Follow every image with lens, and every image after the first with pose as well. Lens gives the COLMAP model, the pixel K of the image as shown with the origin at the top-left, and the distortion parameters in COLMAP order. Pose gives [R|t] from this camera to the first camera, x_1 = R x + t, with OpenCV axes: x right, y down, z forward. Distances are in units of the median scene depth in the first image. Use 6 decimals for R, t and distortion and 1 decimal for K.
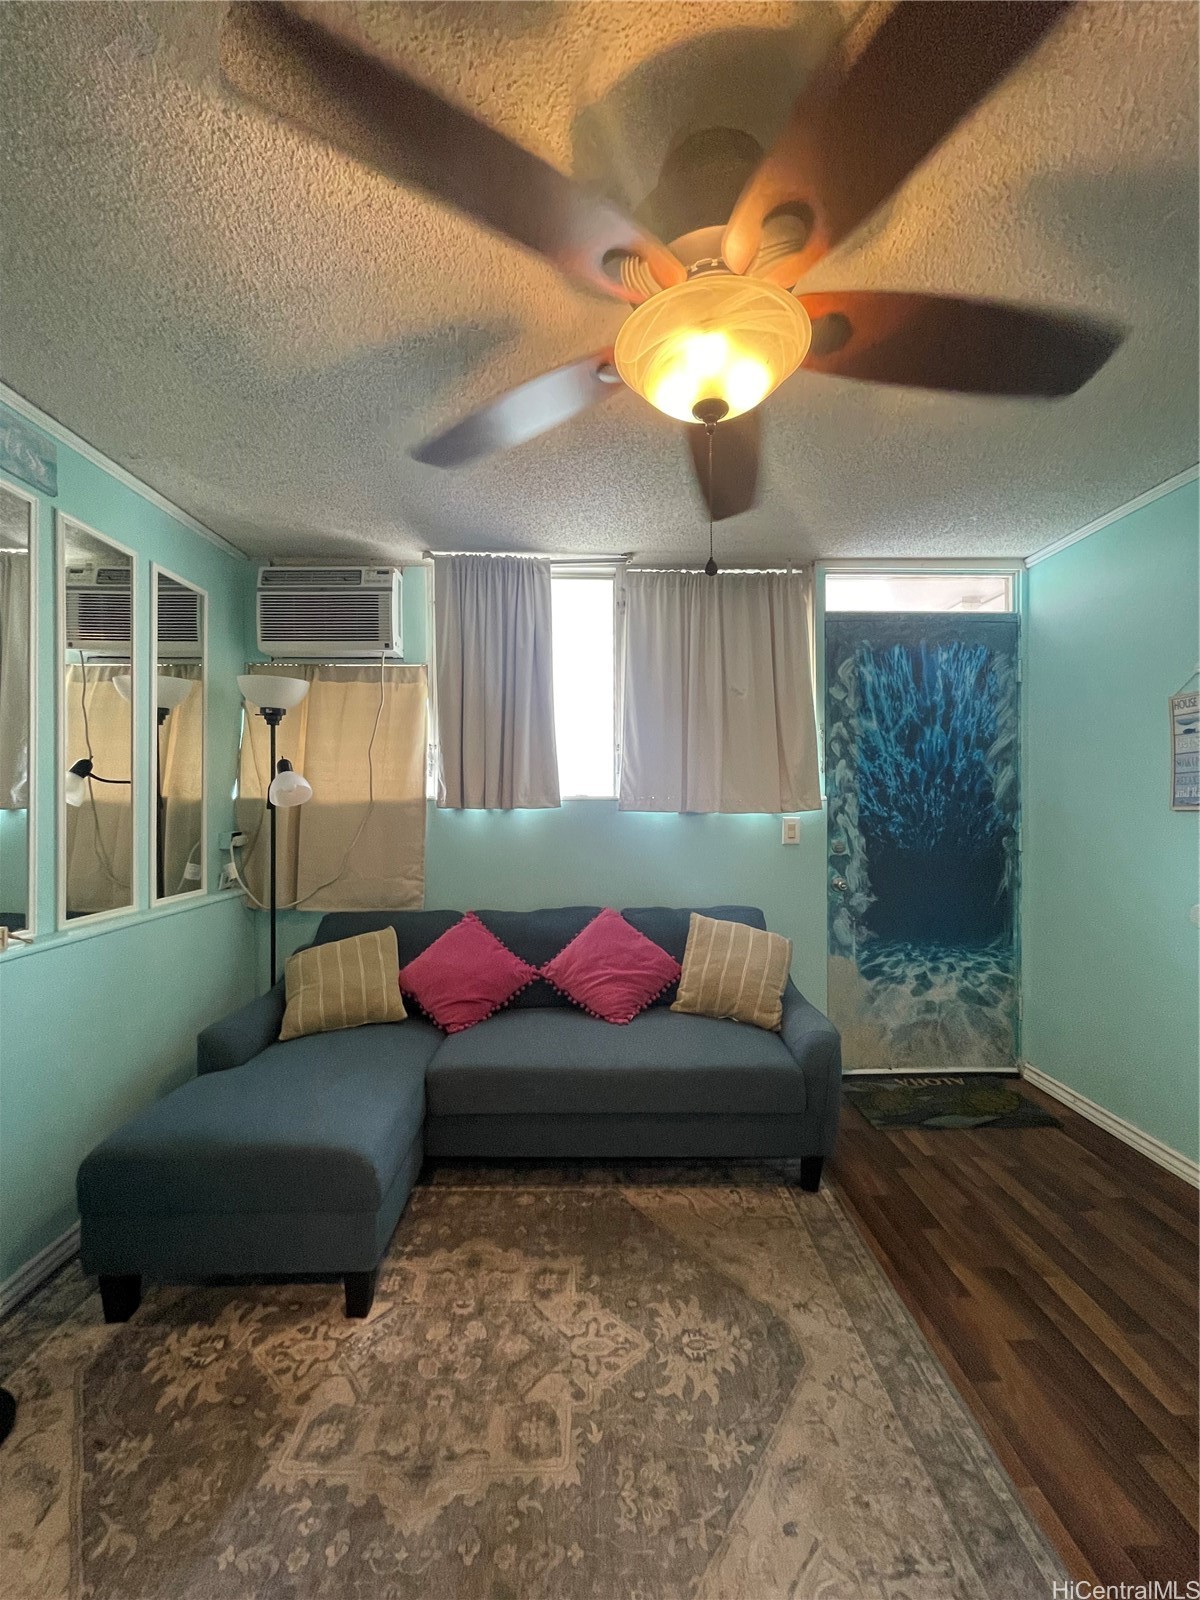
lens RADIAL K [[644.2, 0, 595.8], [0, 644.2, 799.8], [0, 0, 1]] dist [-0.007701, 0.001035]
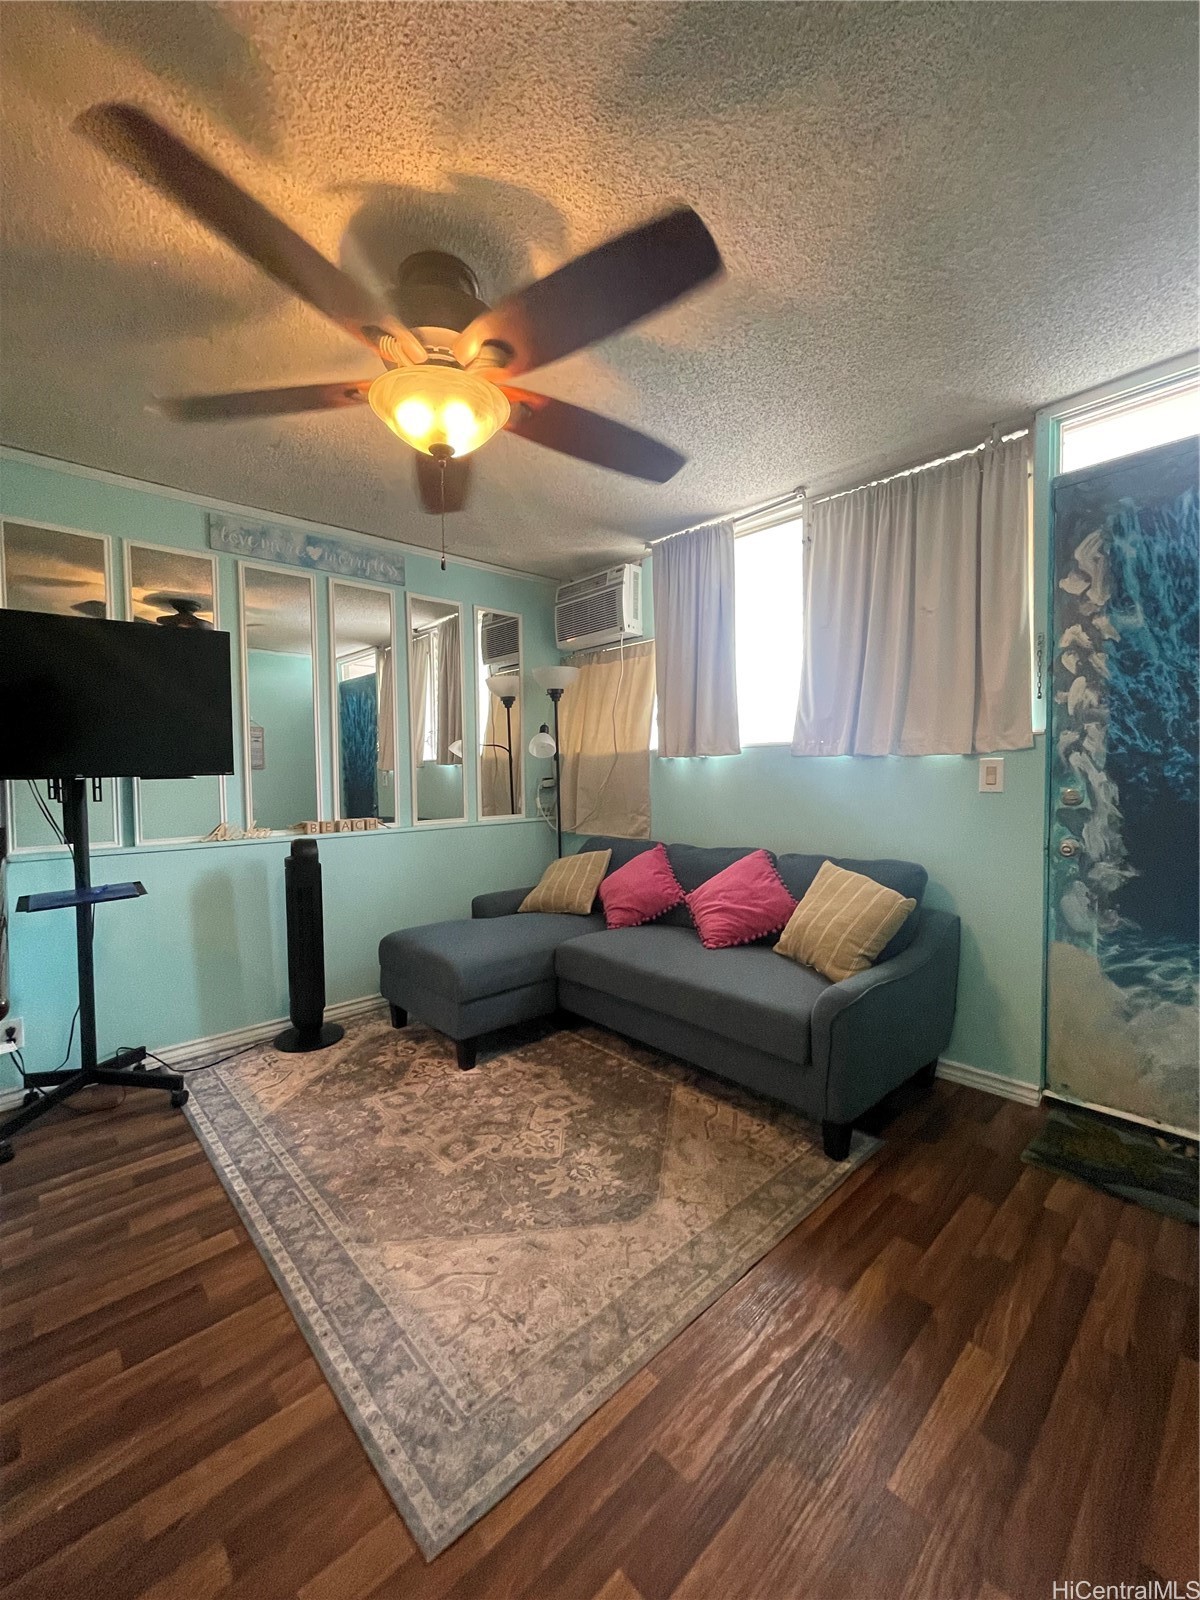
lens RADIAL K [[644.2, 0, 595.8], [0, 644.2, 799.8], [0, 0, 1]] dist [-0.007701, 0.001035]
pose [[0.665022, 0.023697, -0.746447, 0.588831], [0.013266, 0.998964, 0.043533, 0.038608], [0.746705, -0.038853, 0.664019, 0.115930]]
